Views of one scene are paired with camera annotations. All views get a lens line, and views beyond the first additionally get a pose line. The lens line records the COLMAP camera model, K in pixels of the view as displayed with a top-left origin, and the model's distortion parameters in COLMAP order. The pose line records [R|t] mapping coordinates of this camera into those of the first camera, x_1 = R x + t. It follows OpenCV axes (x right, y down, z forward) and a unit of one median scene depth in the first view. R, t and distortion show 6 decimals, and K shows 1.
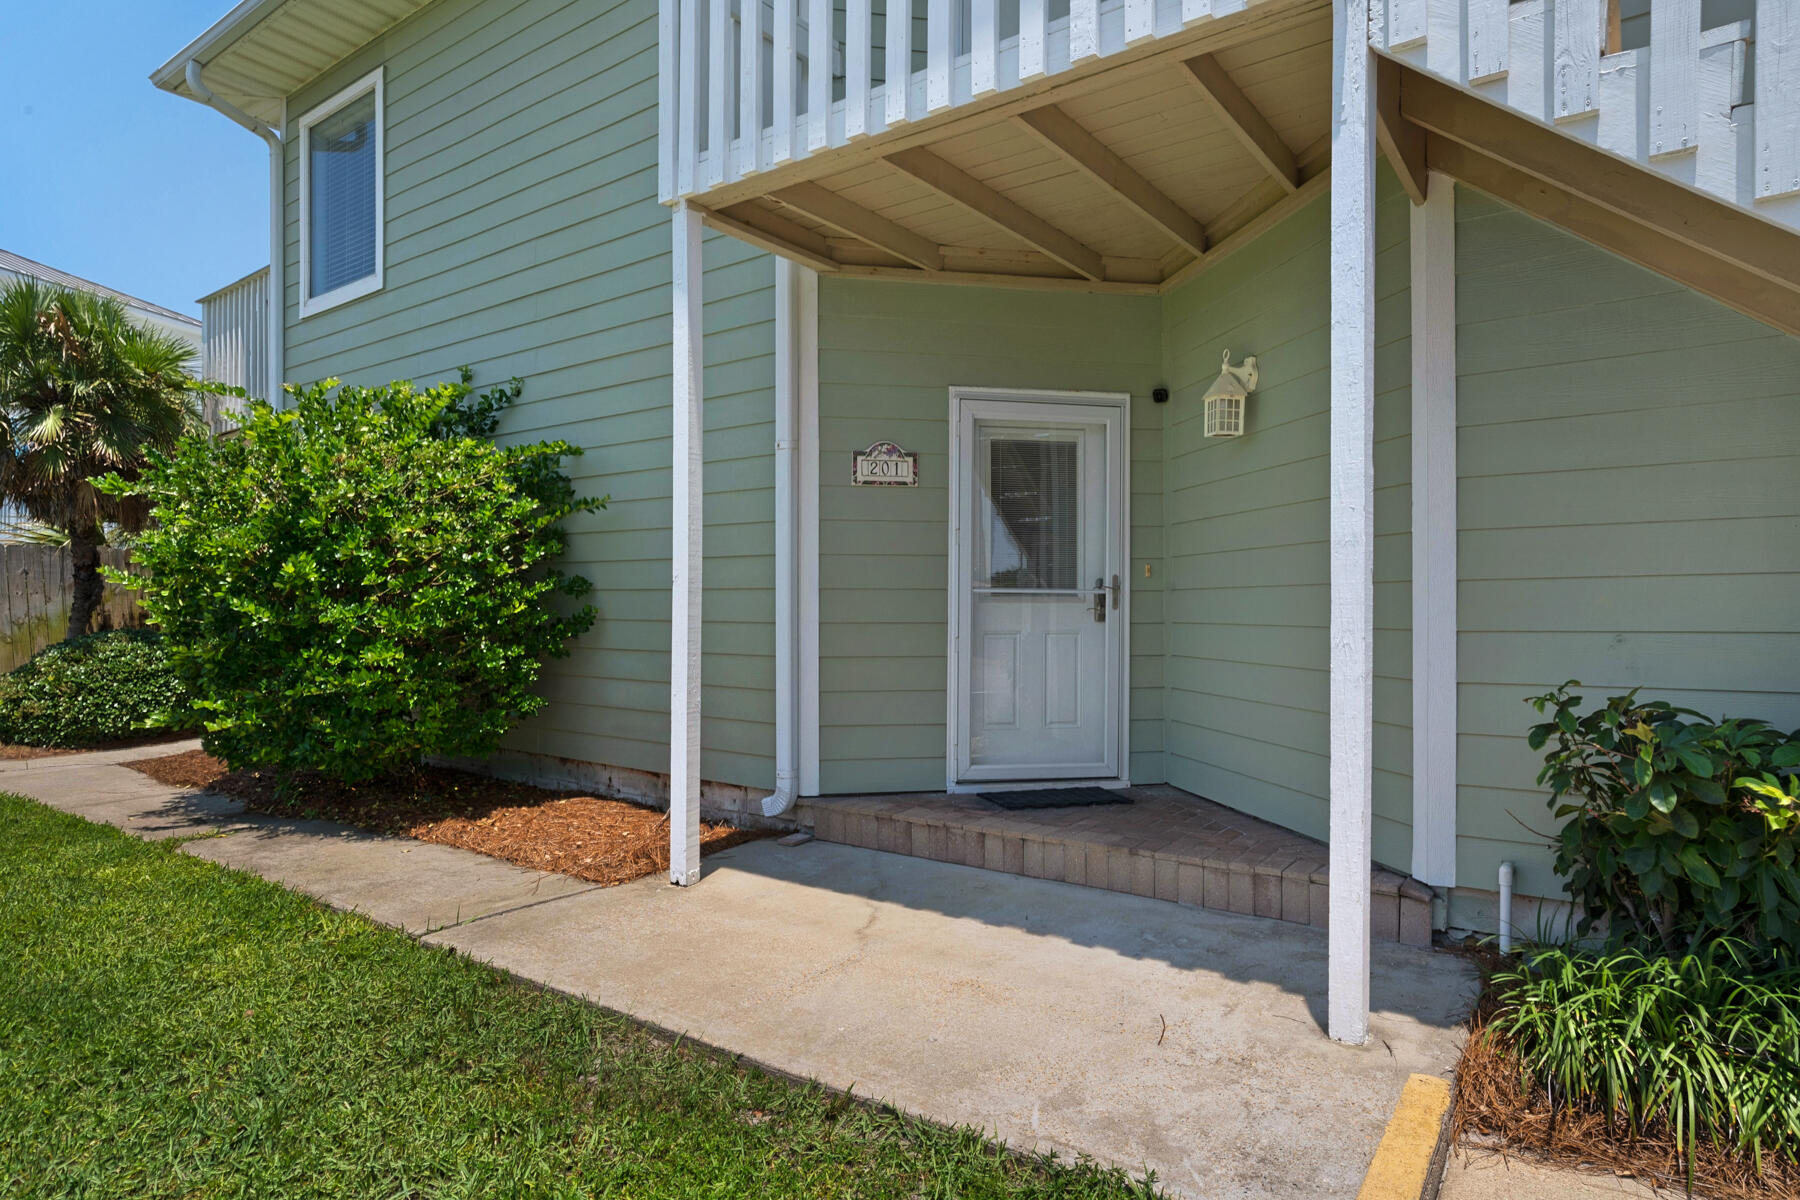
lens RADIAL K [[1101.9, 0, 900.0], [0, 1101.9, 600.0], [0, 0, 1]] dist [-0.000223, -0.039659]
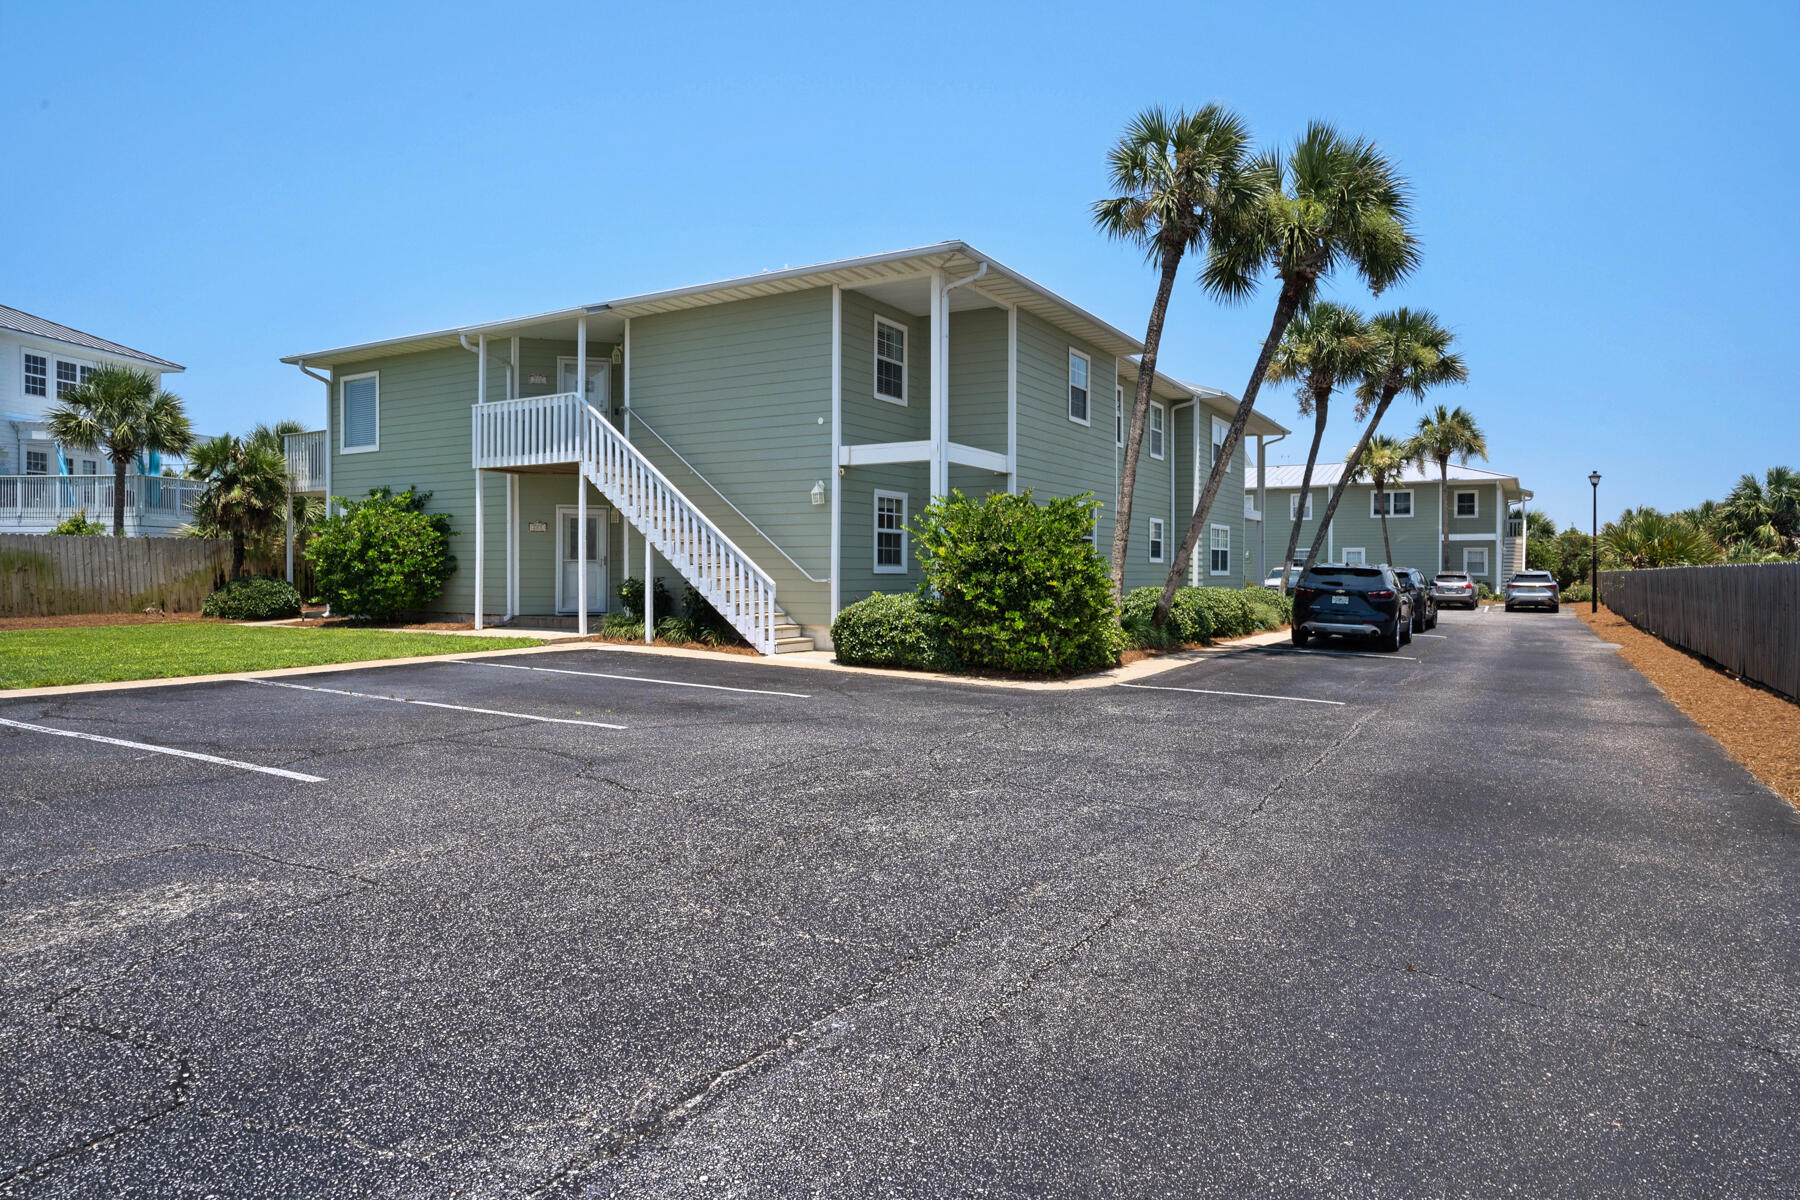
lens RADIAL K [[1110.0, 0, 900.0], [0, 1110.0, 600.0], [0, 0, 1]] dist [-0.043283, 0.053744]
pose [[0.994751, 0.002802, 0.102282, 0.748895], [-0.005441, 0.999659, 0.025523, 0.020676], [-0.102176, -0.025946, 0.994428, -2.579888]]
